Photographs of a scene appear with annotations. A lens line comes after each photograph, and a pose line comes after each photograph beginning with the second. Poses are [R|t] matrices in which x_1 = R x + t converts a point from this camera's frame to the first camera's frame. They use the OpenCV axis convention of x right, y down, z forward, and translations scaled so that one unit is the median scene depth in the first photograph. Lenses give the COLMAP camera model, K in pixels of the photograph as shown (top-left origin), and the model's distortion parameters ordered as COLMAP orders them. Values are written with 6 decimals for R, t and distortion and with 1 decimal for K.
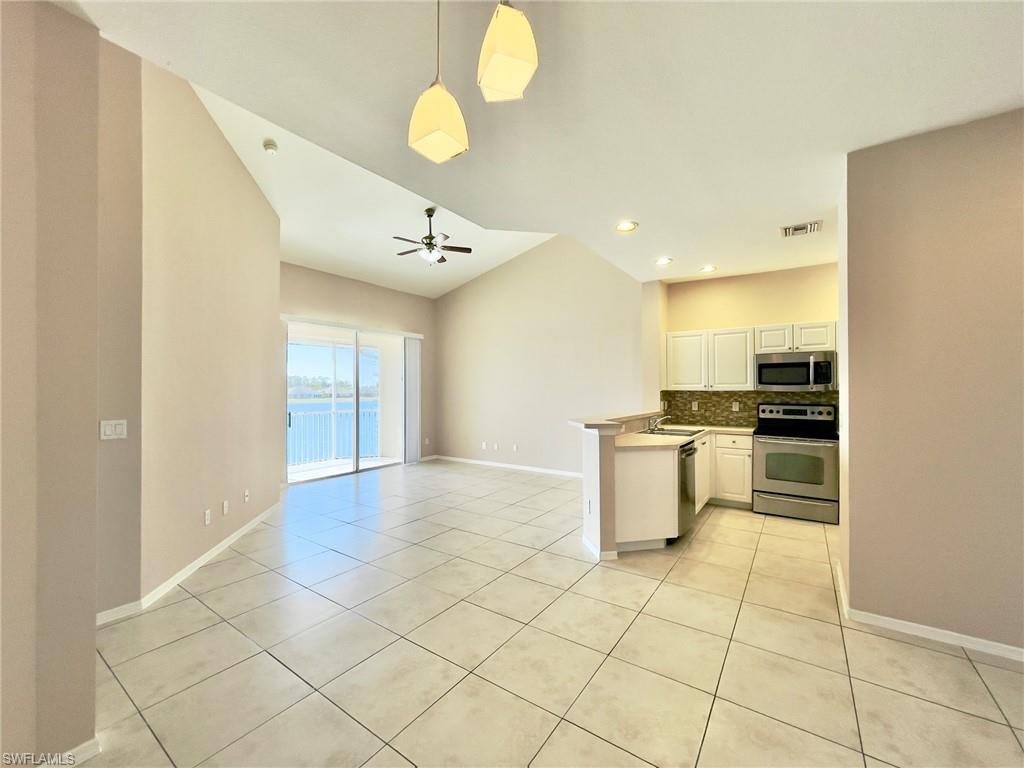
lens RADIAL K [[419.3, 0, 512.0], [0, 419.3, 384.0], [0, 0, 1]] dist [-0.012422, 0.000103]
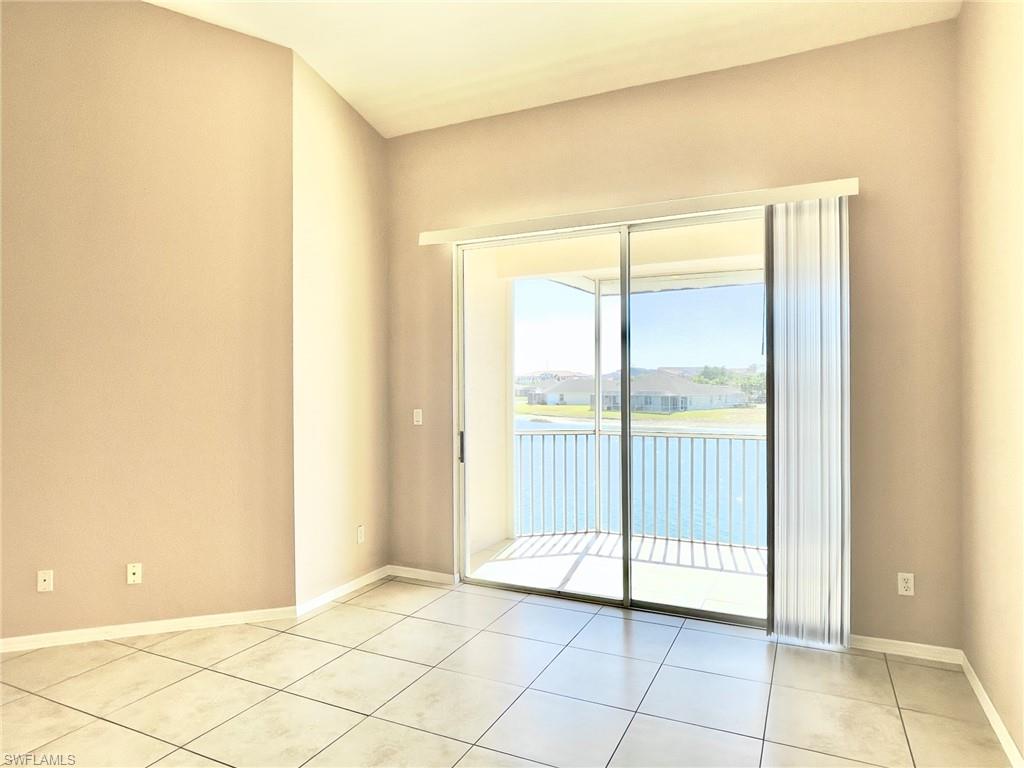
lens RADIAL K [[610.2, 0, 512.0], [0, 610.2, 384.0], [0, 0, 1]] dist [0.020386, -0.000134]
pose [[0.150806, 0.003499, -0.988557, 0.205391], [0.013548, 0.999893, 0.005606, 0.010161], [0.988471, -0.014238, 0.150743, 1.093672]]
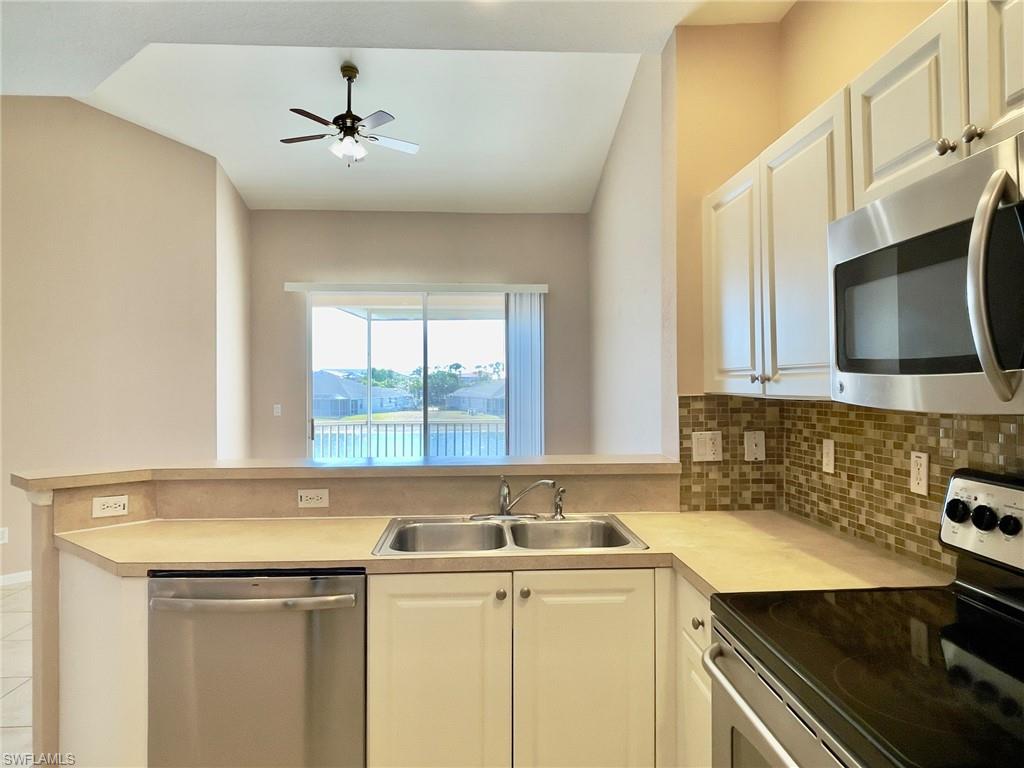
lens RADIAL K [[693.8, 0, 512.0], [0, 693.8, 384.0], [0, 0, 1]] dist [-0.001289, -0.000778]
pose [[0.626131, -0.002674, -0.779713, 0.681522], [0.015879, 0.999830, 0.009323, 0.001029], [0.779556, -0.018218, 0.626067, 0.608916]]
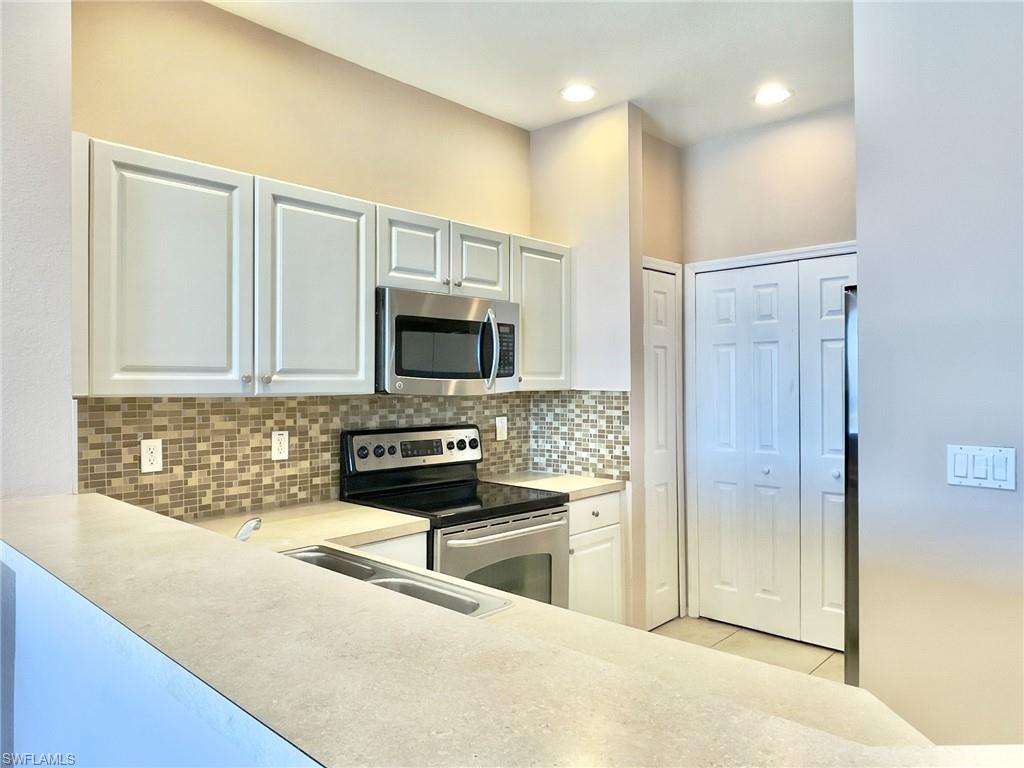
lens RADIAL K [[693.8, 0, 512.0], [0, 693.8, 384.0], [0, 0, 1]] dist [-0.001289, -0.000778]
pose [[0.139325, 0.003116, 0.990242, 0.038003], [-0.005896, 0.999980, -0.002317, 0.007451], [-0.990229, -0.005515, 0.139341, 0.750101]]
